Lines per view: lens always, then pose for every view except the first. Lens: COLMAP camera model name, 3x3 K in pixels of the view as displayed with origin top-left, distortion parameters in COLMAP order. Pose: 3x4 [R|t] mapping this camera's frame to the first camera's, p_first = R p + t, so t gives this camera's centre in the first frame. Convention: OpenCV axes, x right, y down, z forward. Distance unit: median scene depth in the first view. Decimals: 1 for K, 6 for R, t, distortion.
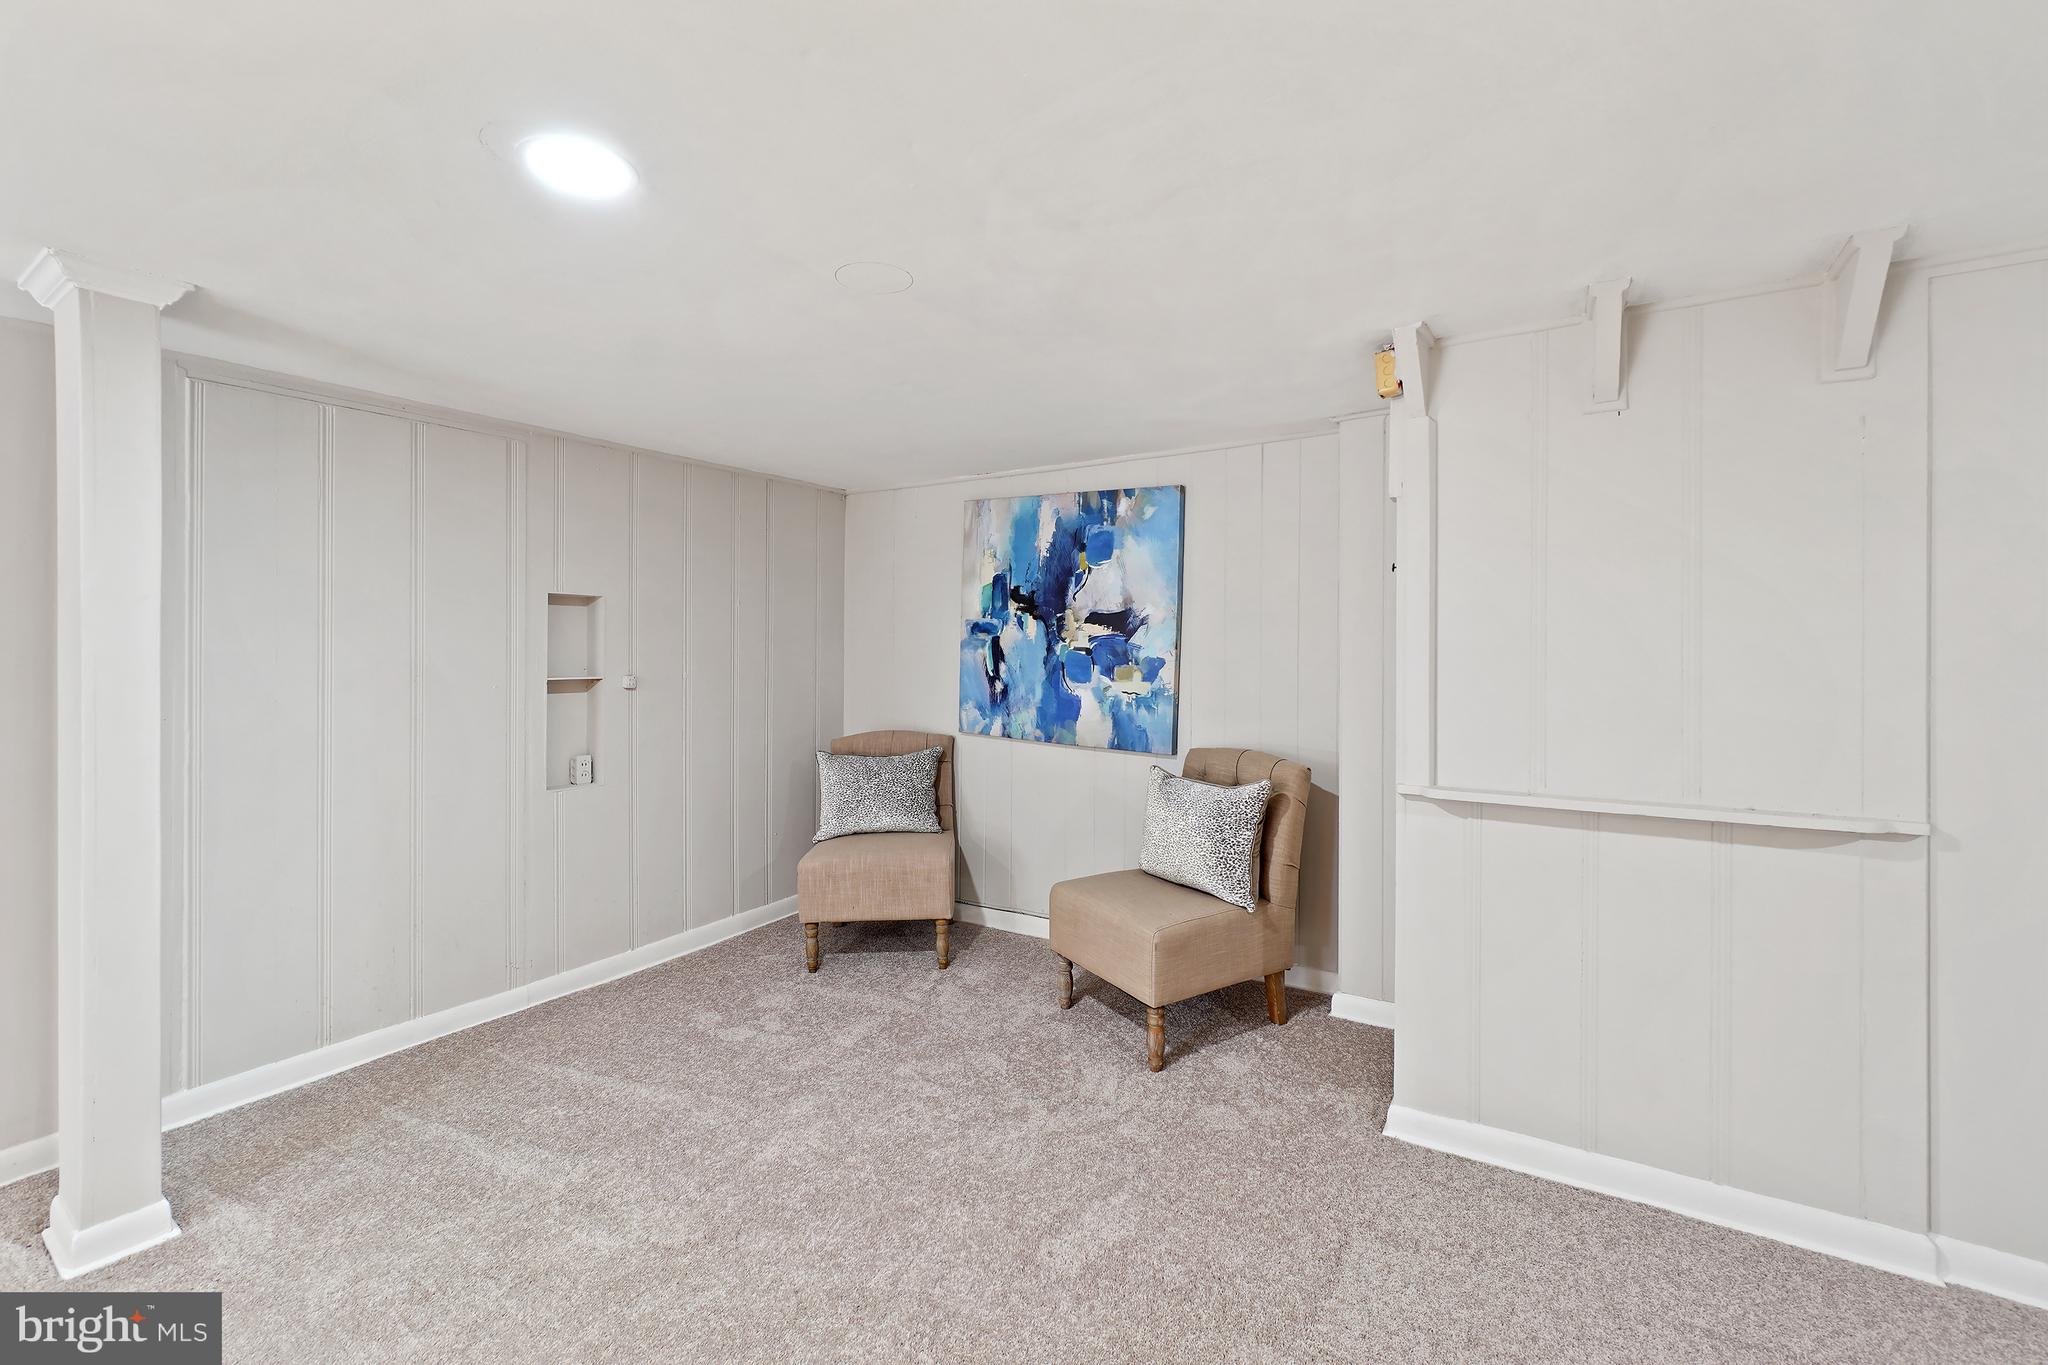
lens RADIAL K [[924.9, 0, 958.4], [0, 924.9, 633.0], [0, 0, 1]] dist [-0.000827, 0.000547]
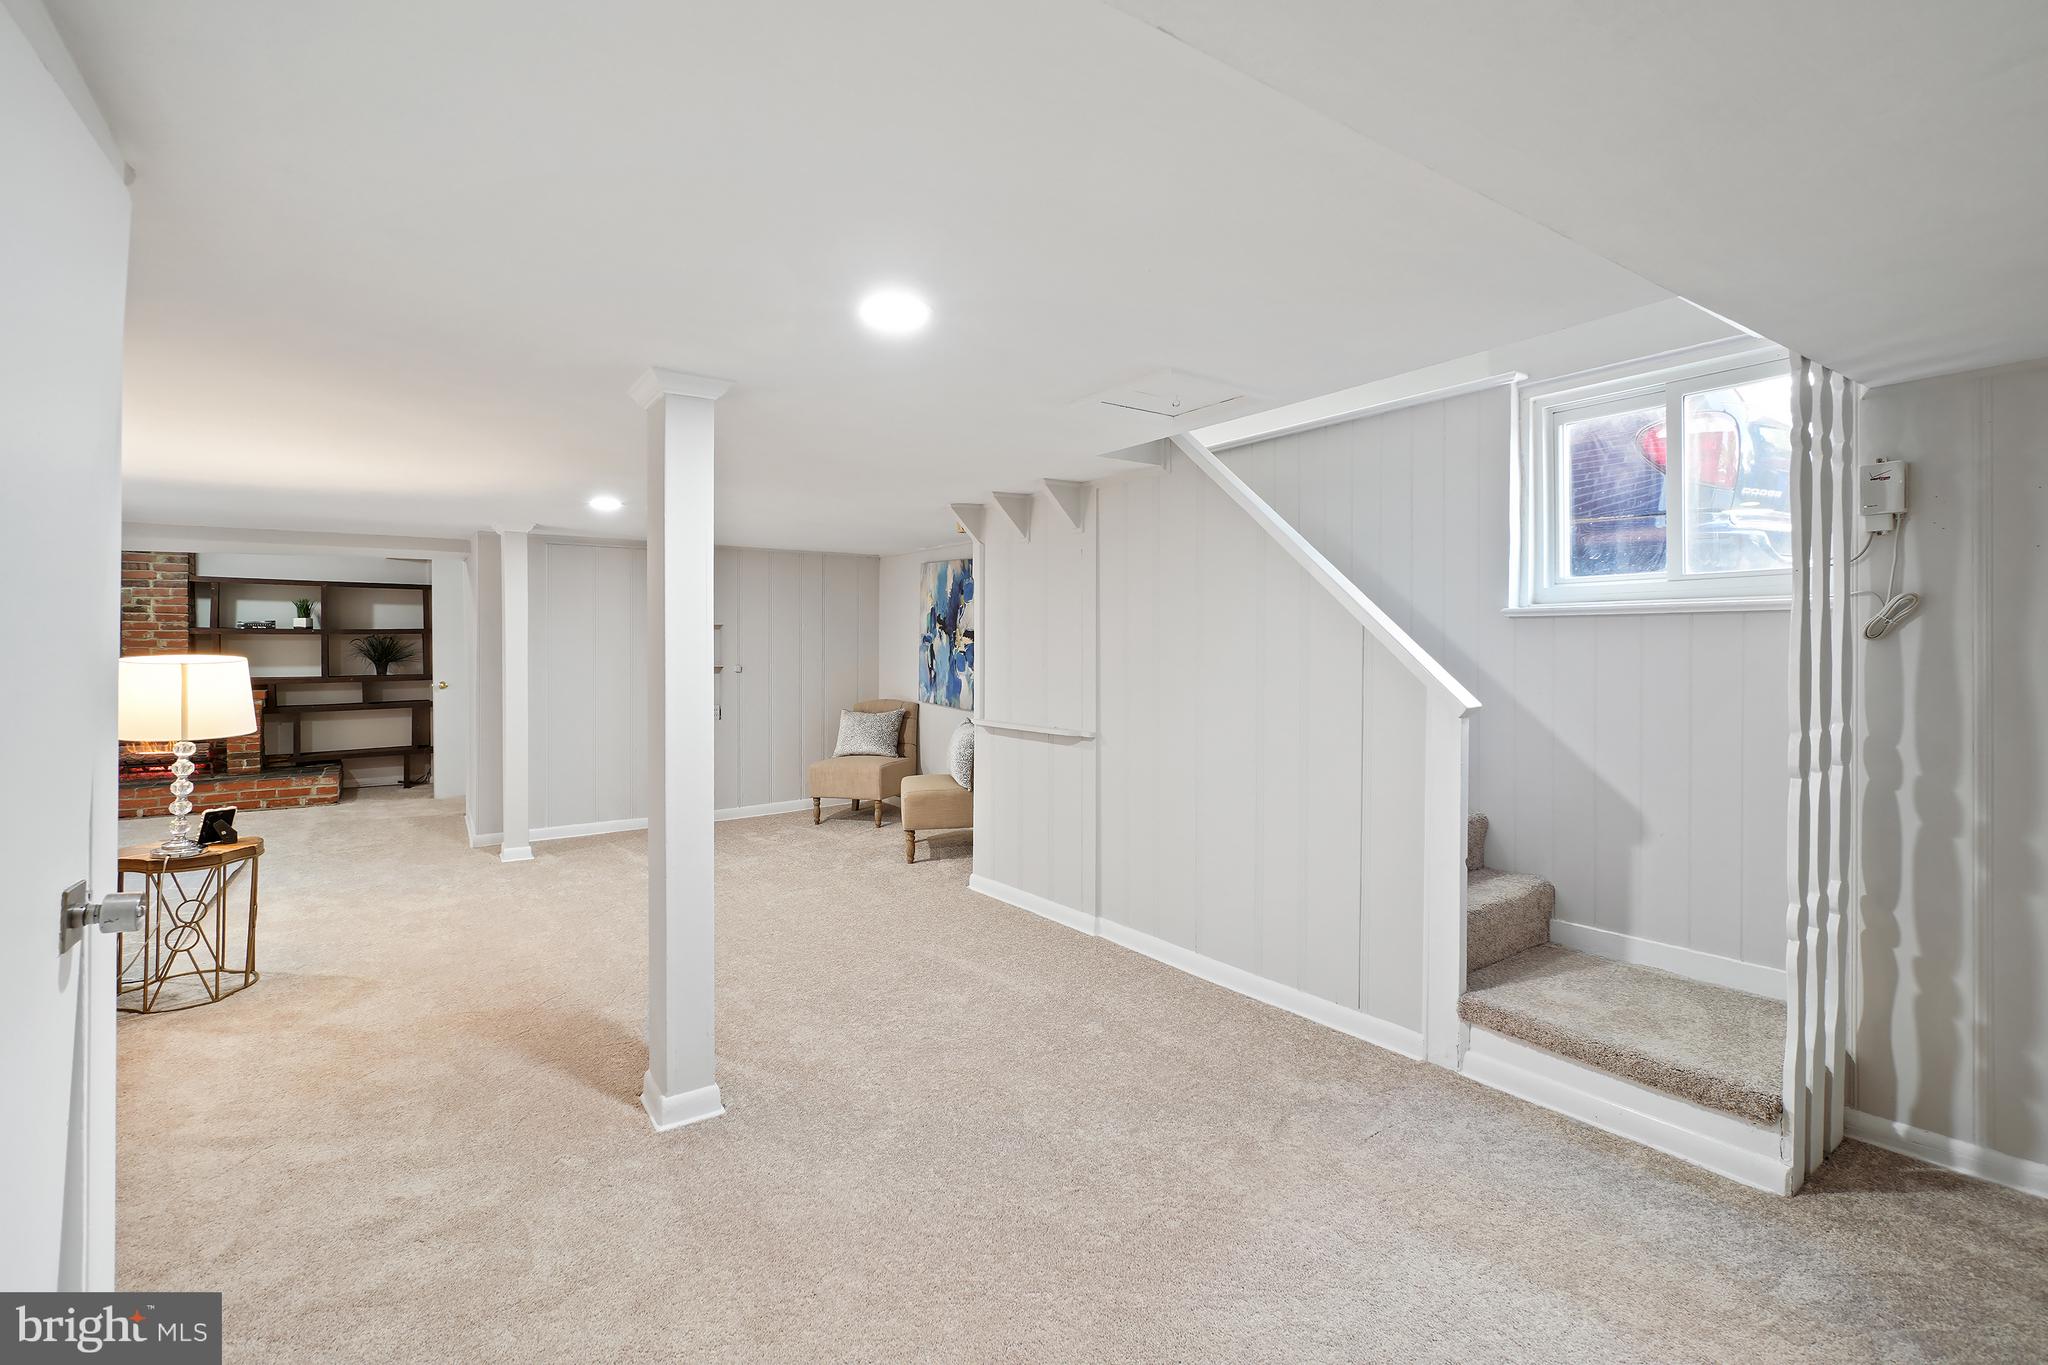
lens RADIAL K [[924.9, 0, 1015.1], [0, 924.9, 667.2], [0, 0, 1]] dist [-0.000827, 0.000547]
pose [[0.935231, 0.003579, -0.354020, 0.808123], [0.009816, 0.999302, 0.036034, -0.014157], [0.353902, -0.037175, 0.934543, -0.546967]]
